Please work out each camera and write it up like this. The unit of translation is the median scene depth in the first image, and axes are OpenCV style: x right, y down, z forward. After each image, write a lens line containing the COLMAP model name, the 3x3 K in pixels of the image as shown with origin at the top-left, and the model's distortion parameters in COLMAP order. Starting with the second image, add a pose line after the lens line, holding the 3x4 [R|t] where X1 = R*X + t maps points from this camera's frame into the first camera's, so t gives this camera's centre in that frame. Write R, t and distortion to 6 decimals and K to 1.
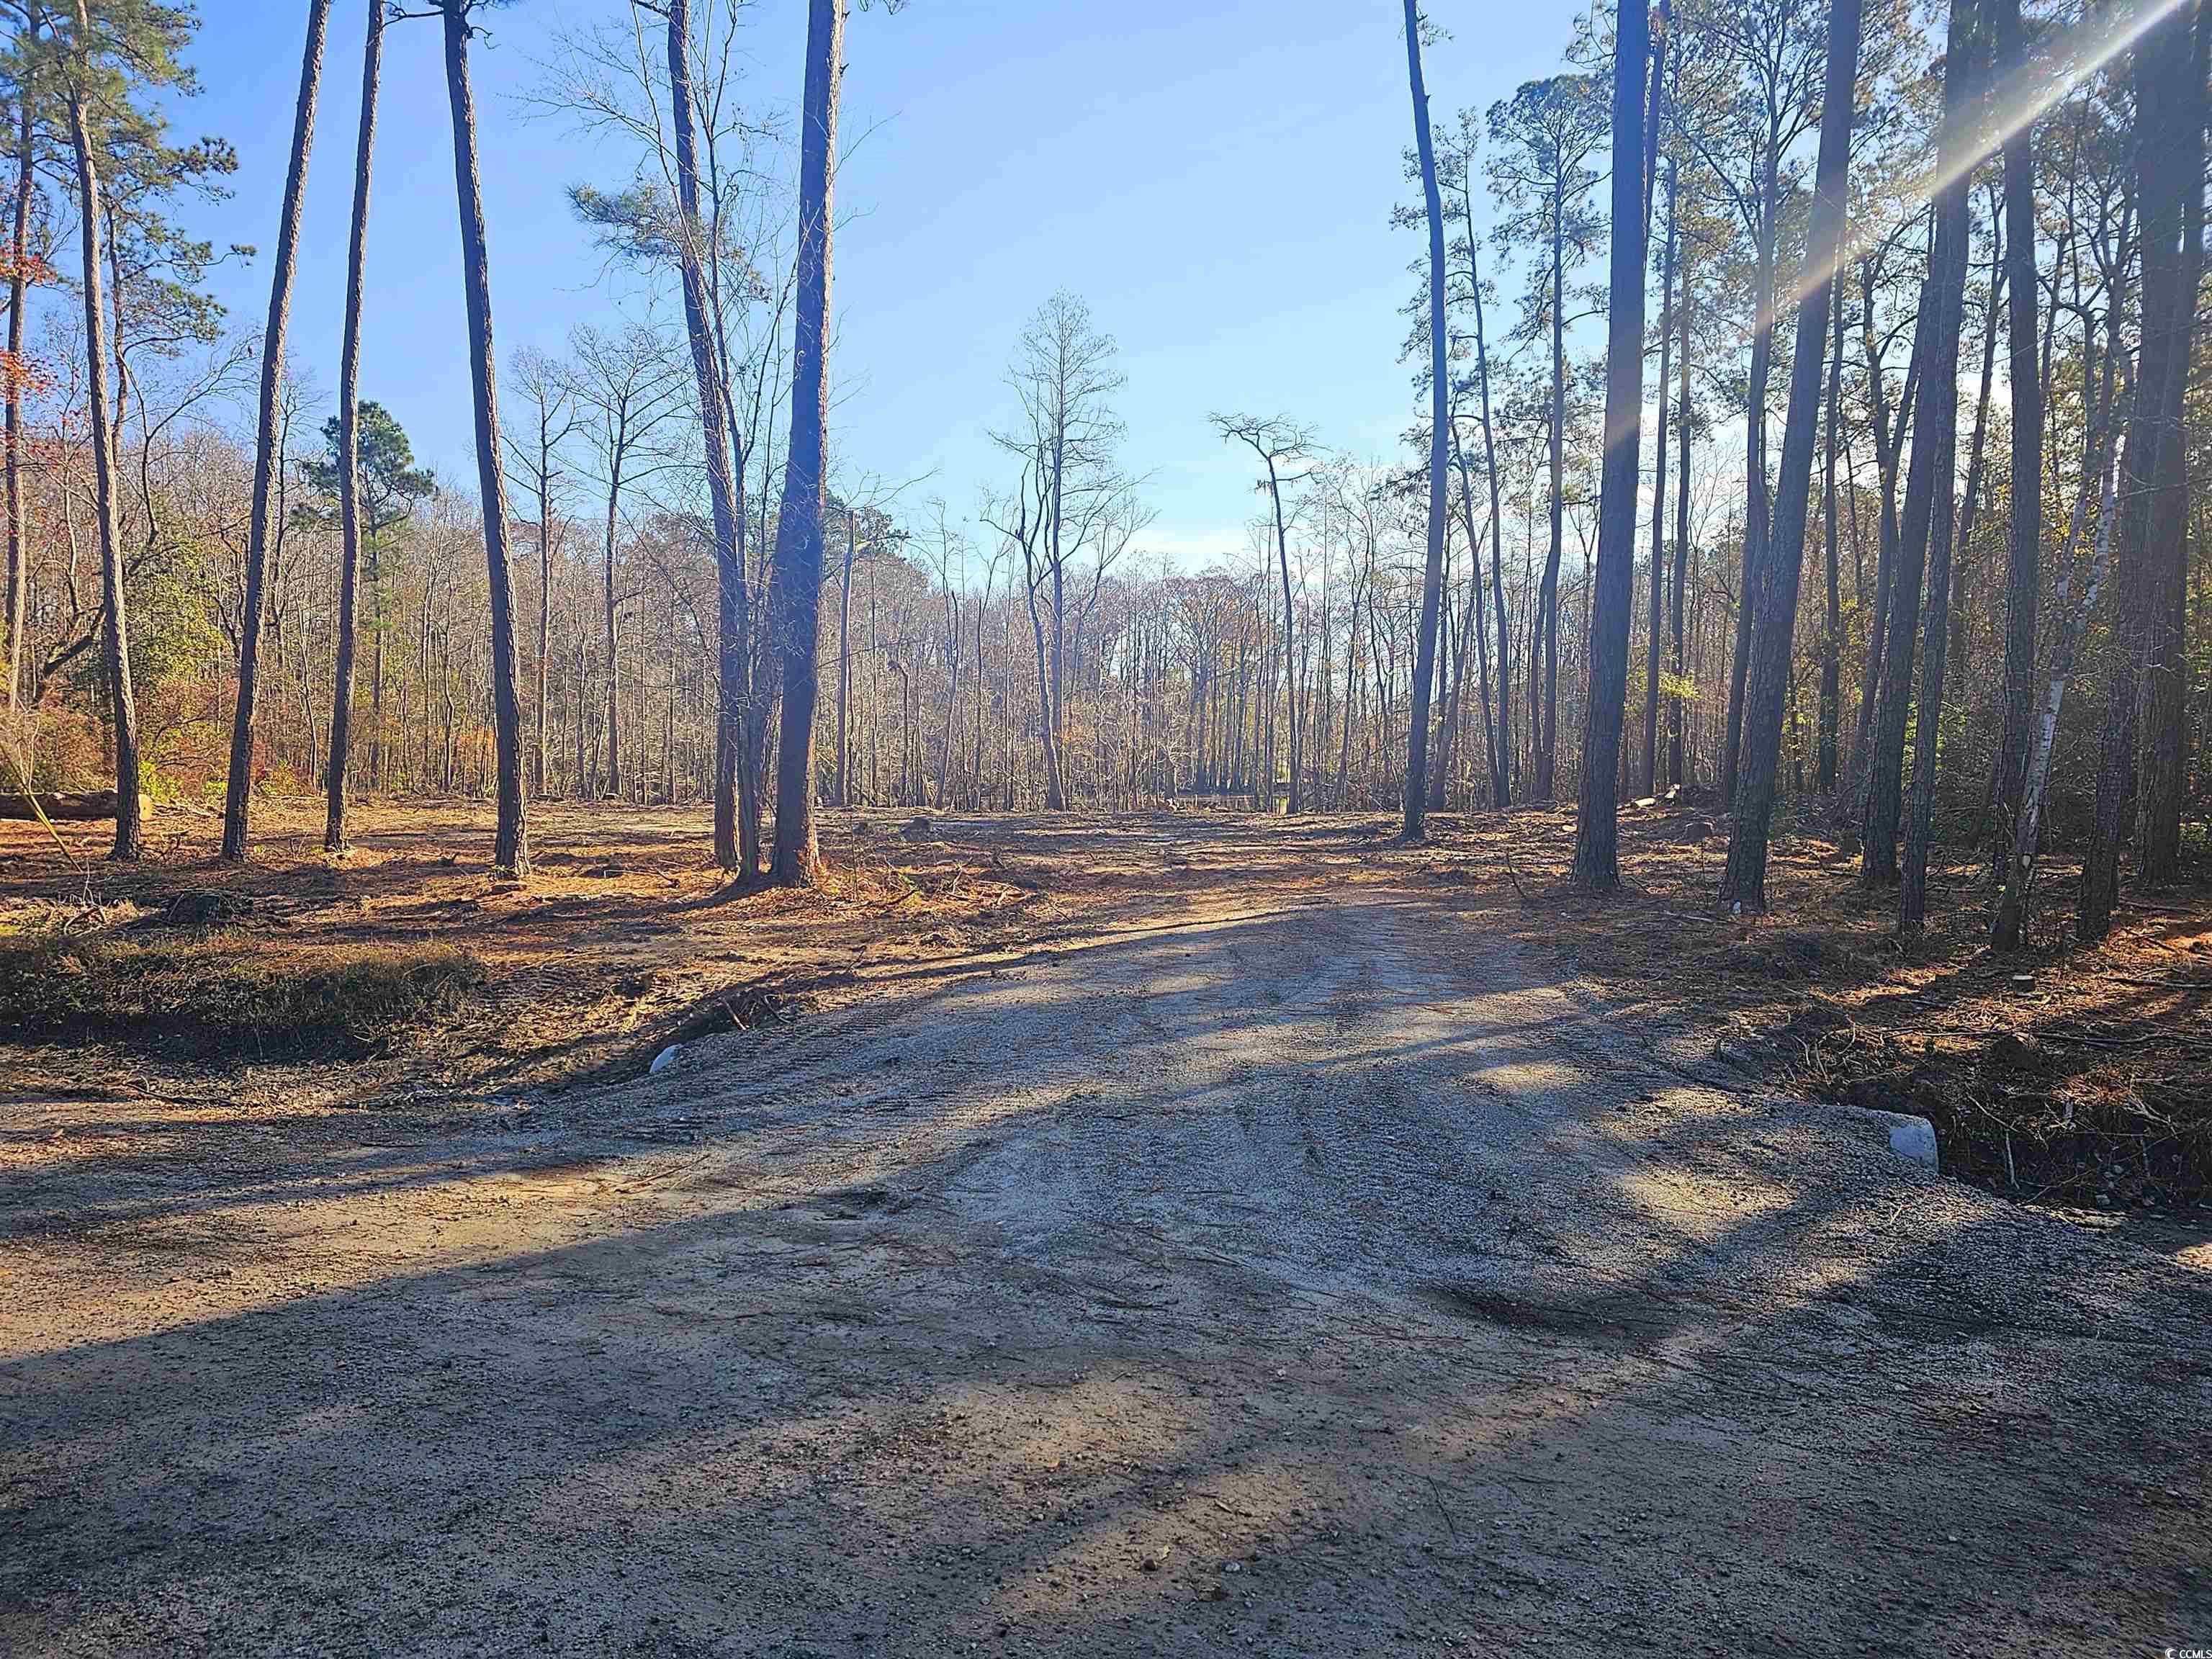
lens RADIAL K [[1517.0, 0, 1118.4], [0, 1517.0, 823.7], [0, 0, 1]] dist [0.017256, -0.009264]
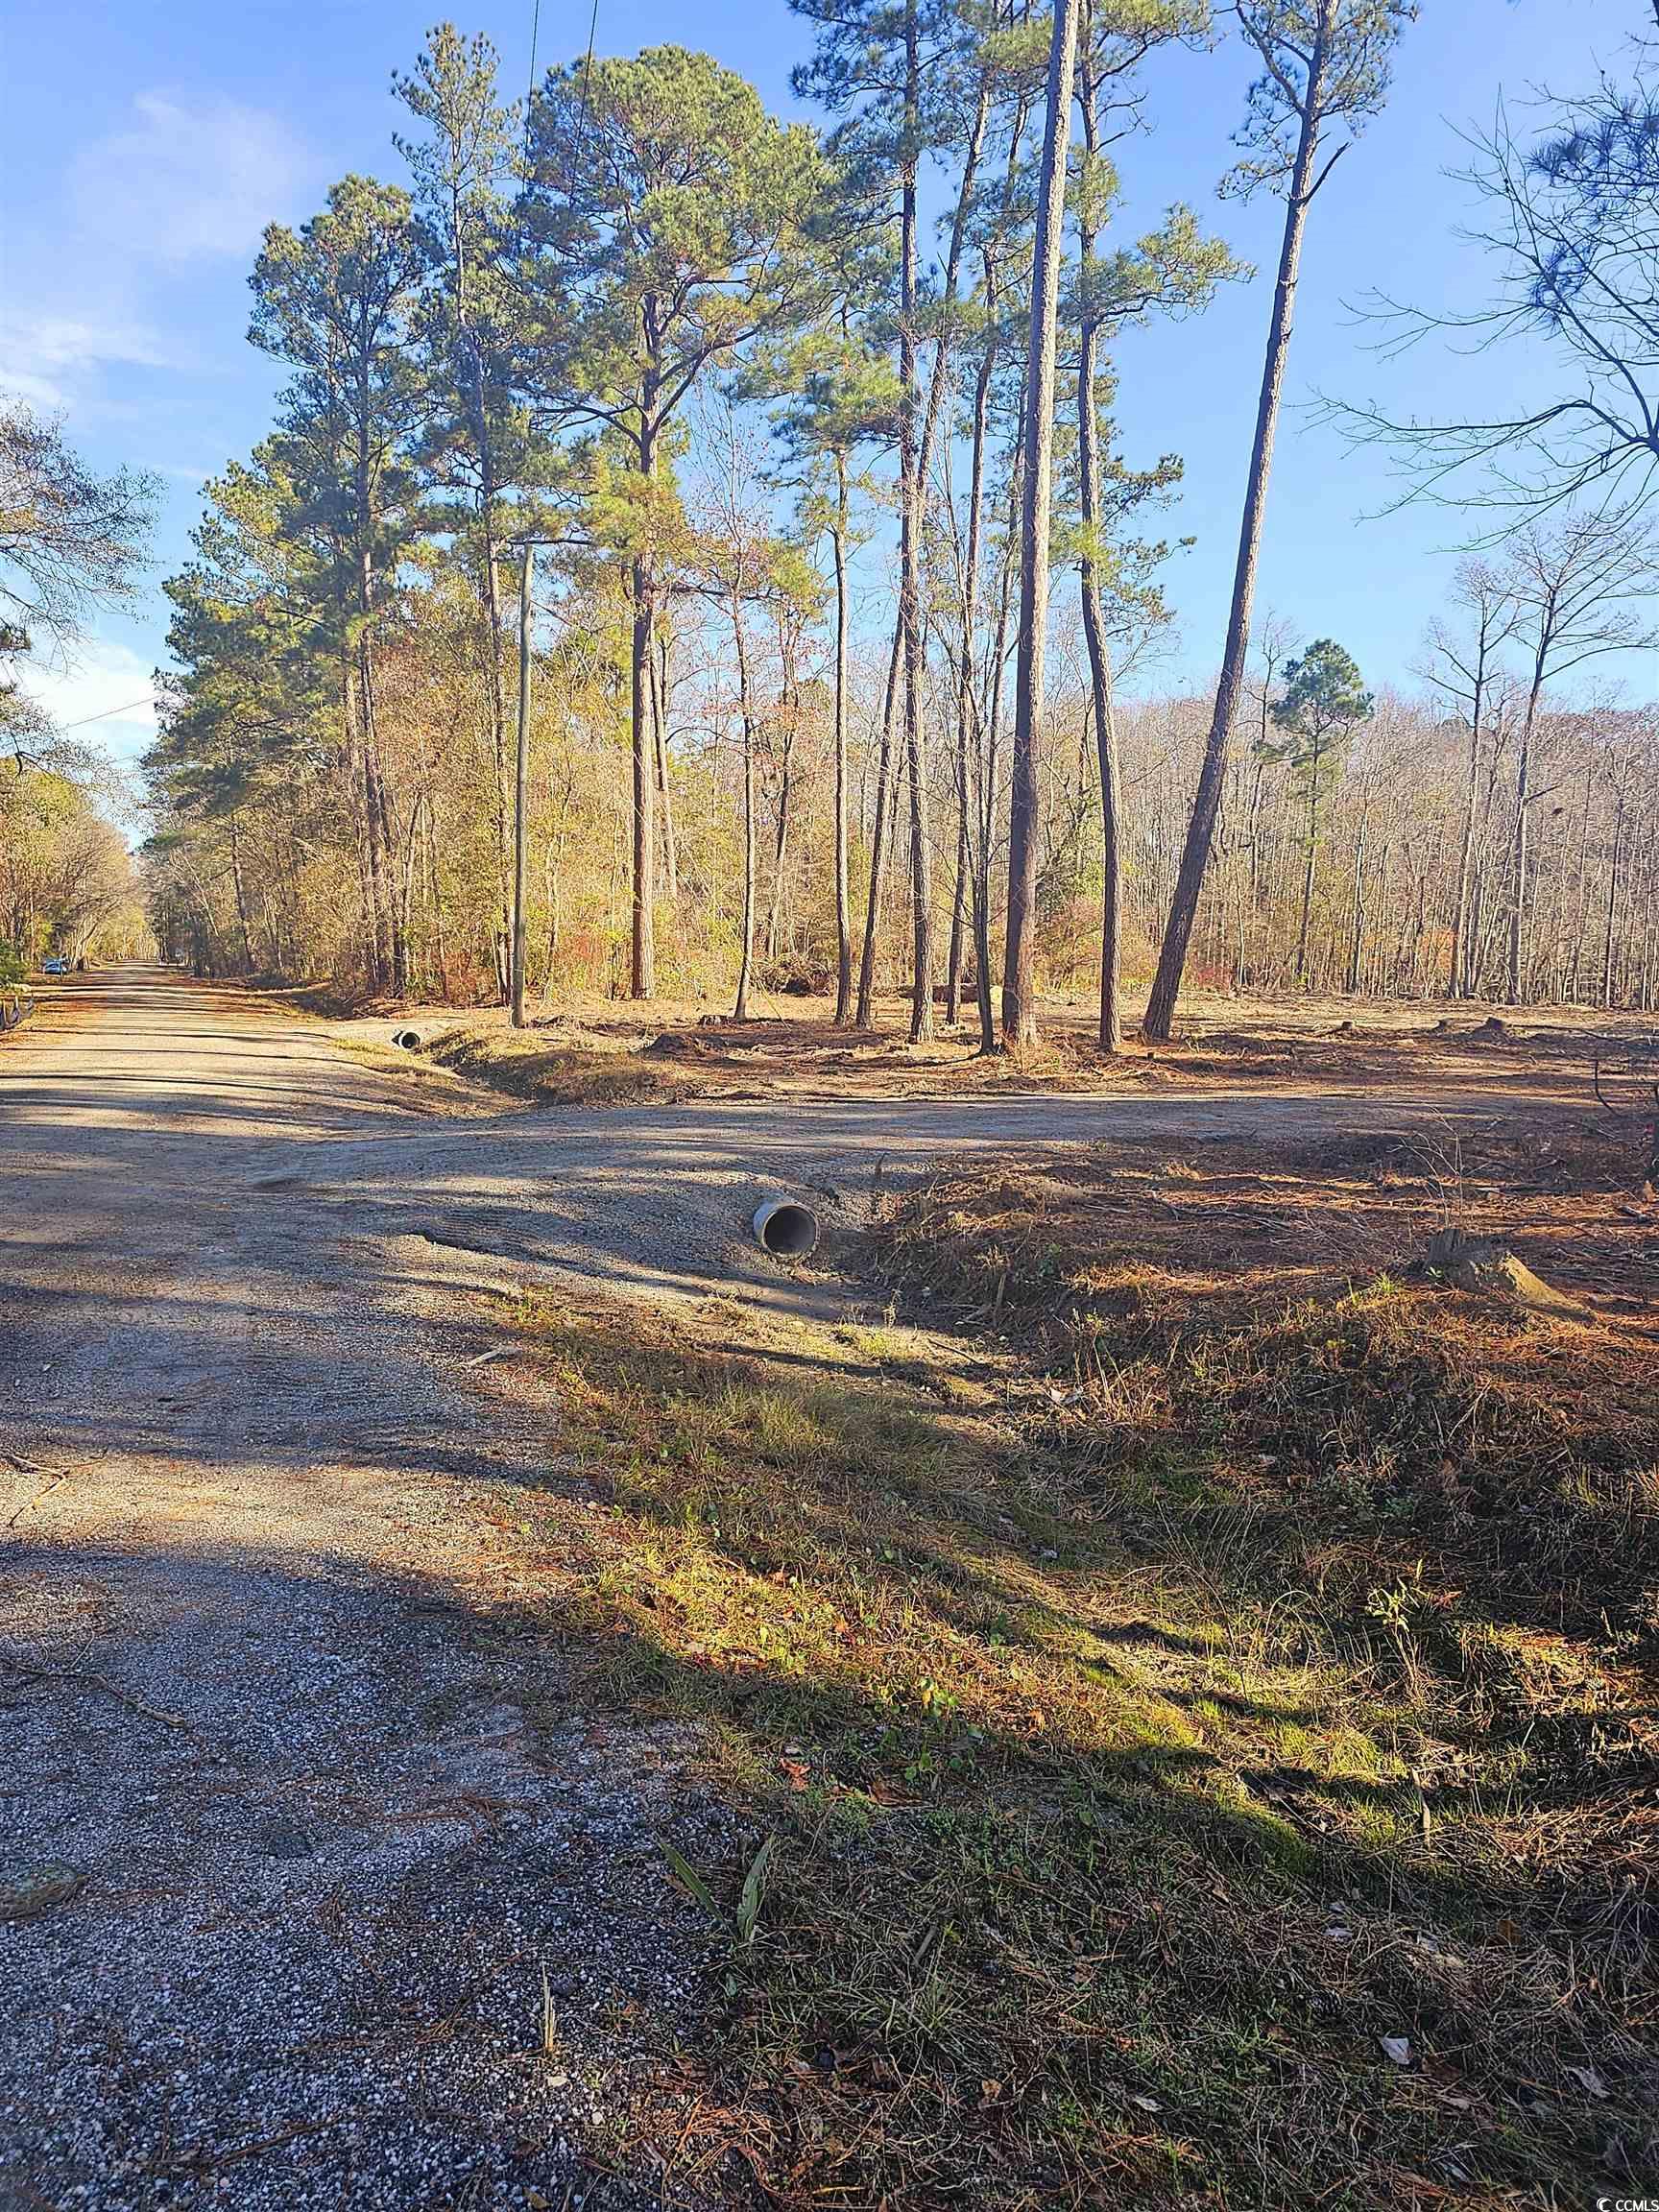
lens RADIAL K [[1517.0, 0, 828.7], [0, 1517.0, 1099.4], [0, 0, 1]] dist [0.017256, -0.009264]
pose [[0.606478, 0.065926, -0.792362, 0.207152], [-0.026145, 0.997671, 0.062997, 0.001871], [0.794670, -0.017490, 0.606789, 0.016578]]
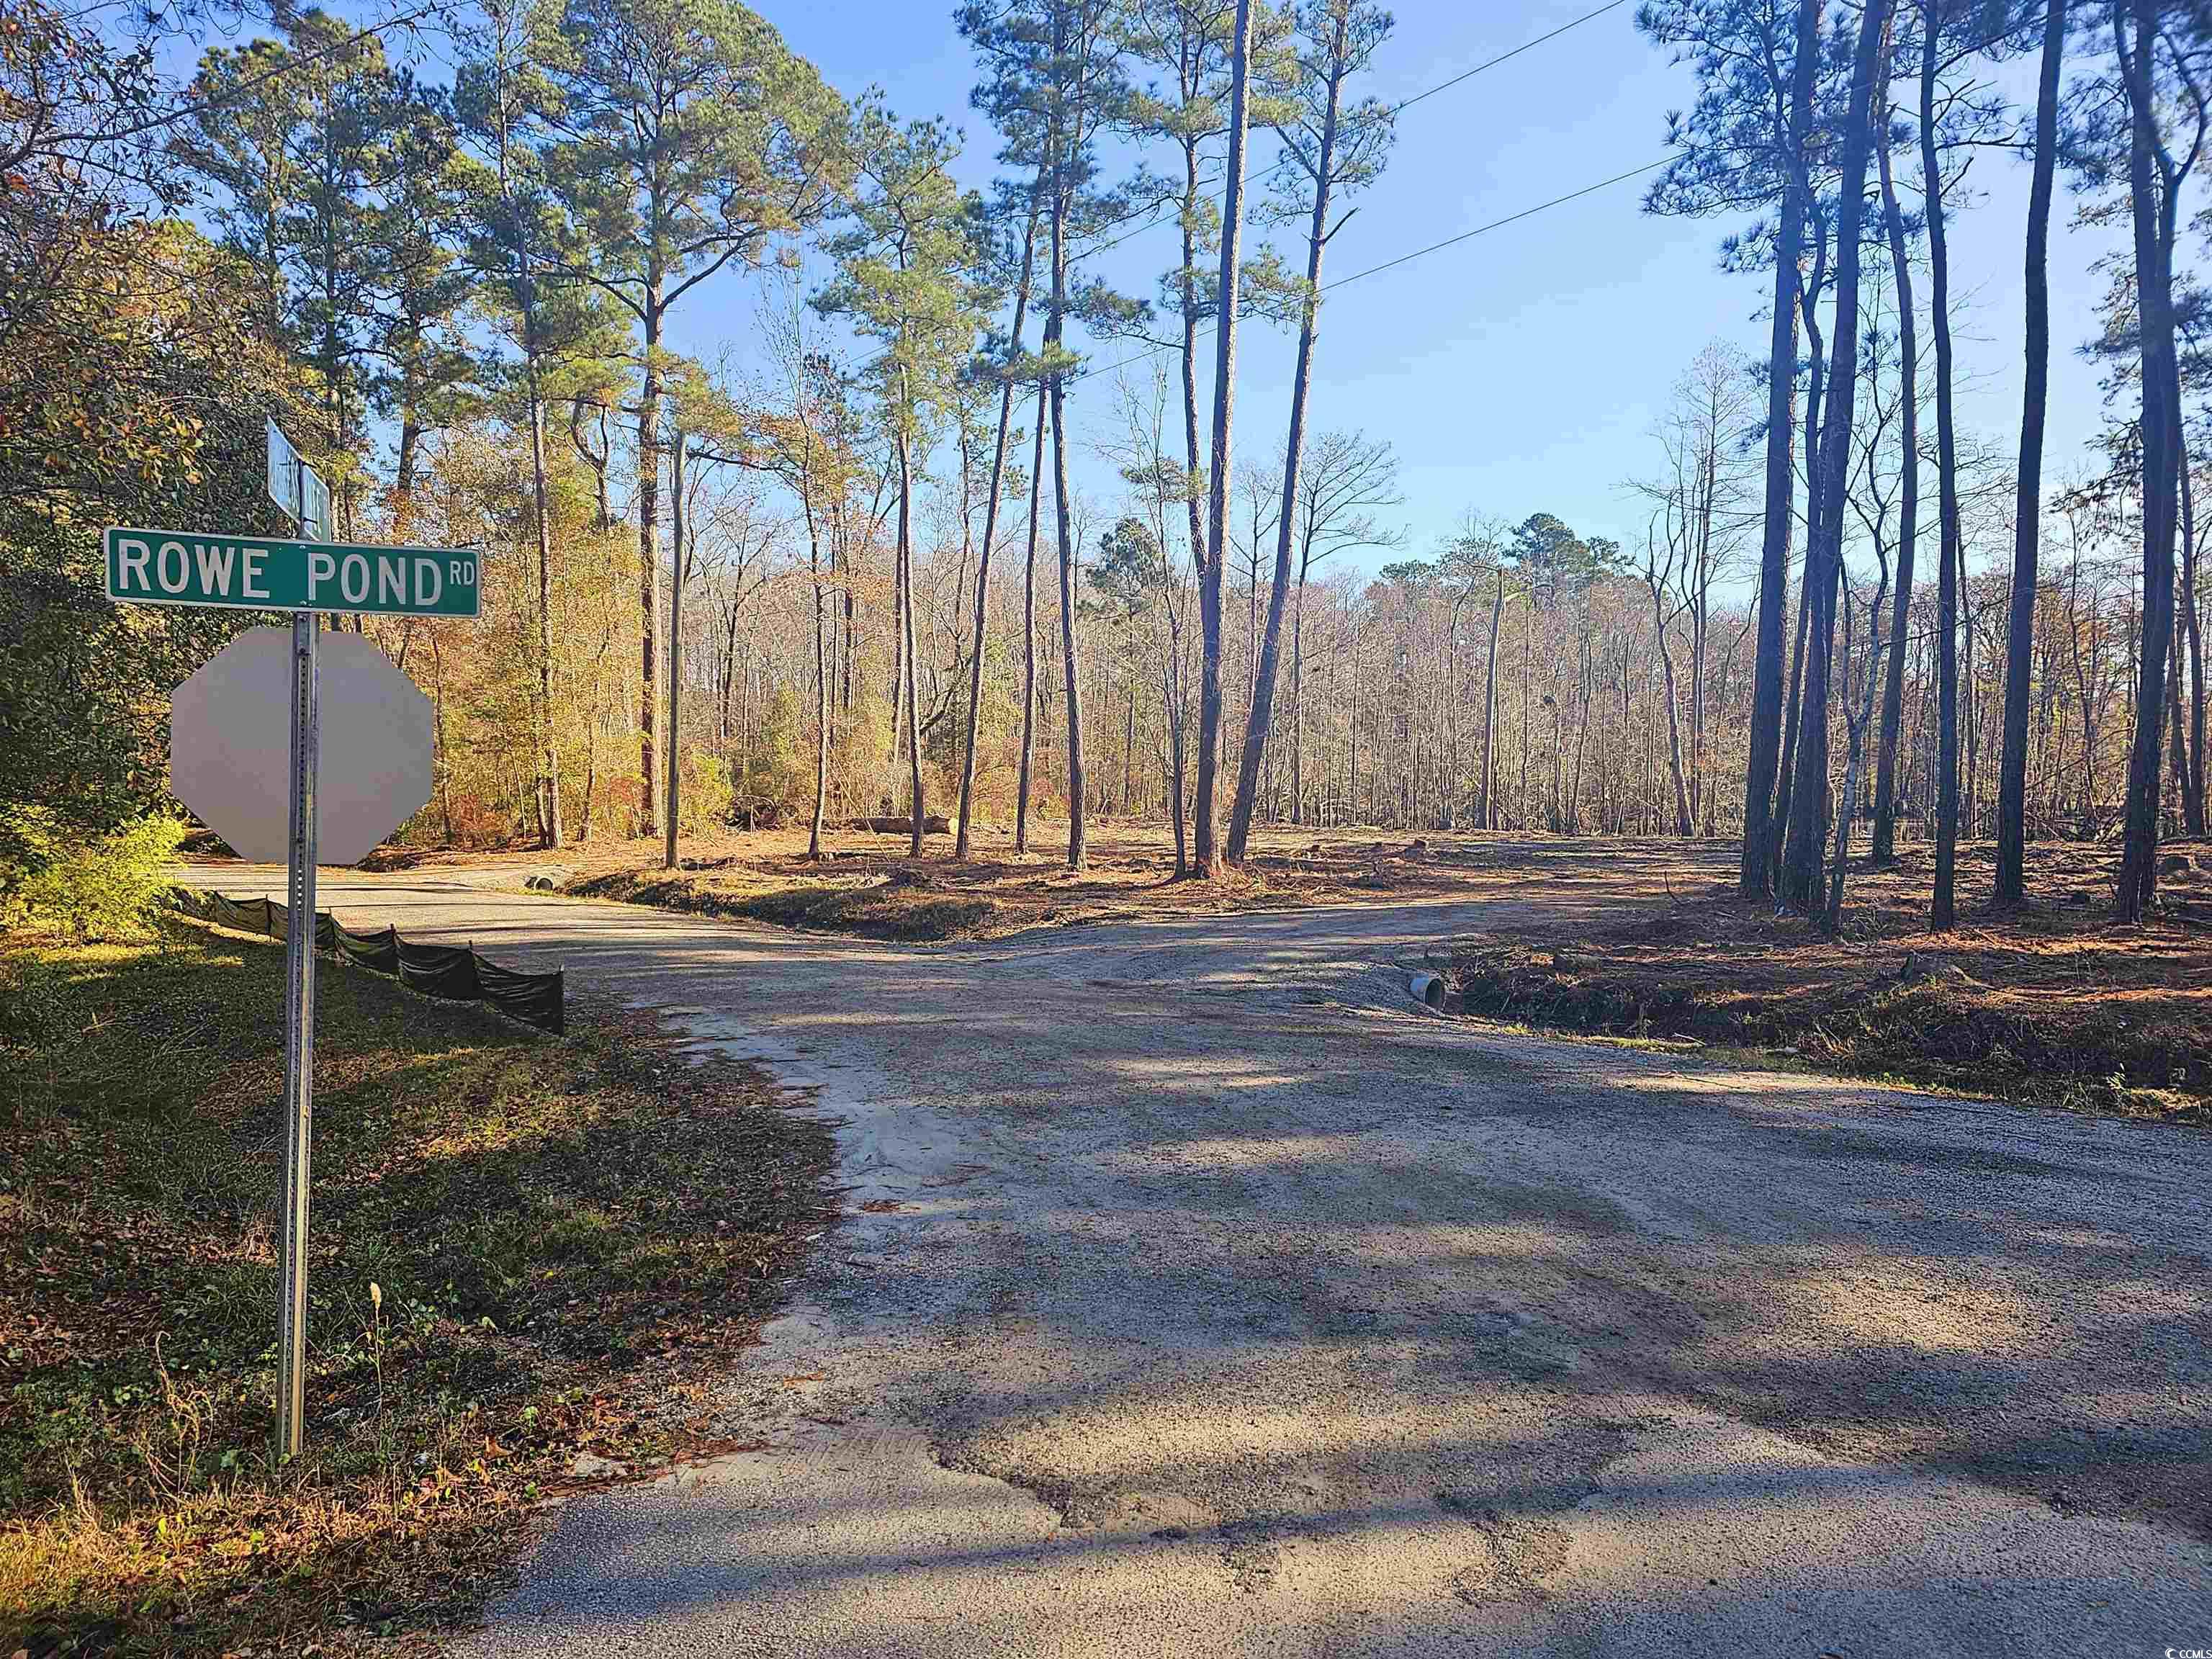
lens RADIAL K [[1517.0, 0, 1097.2], [0, 1517.0, 839.1], [0, 0, 1]] dist [0.017256, -0.009264]
pose [[0.864730, 0.012588, -0.502079, 0.148898], [-0.013361, 0.999909, 0.002058, -0.001464], [0.502060, 0.004929, 0.864819, -0.150589]]
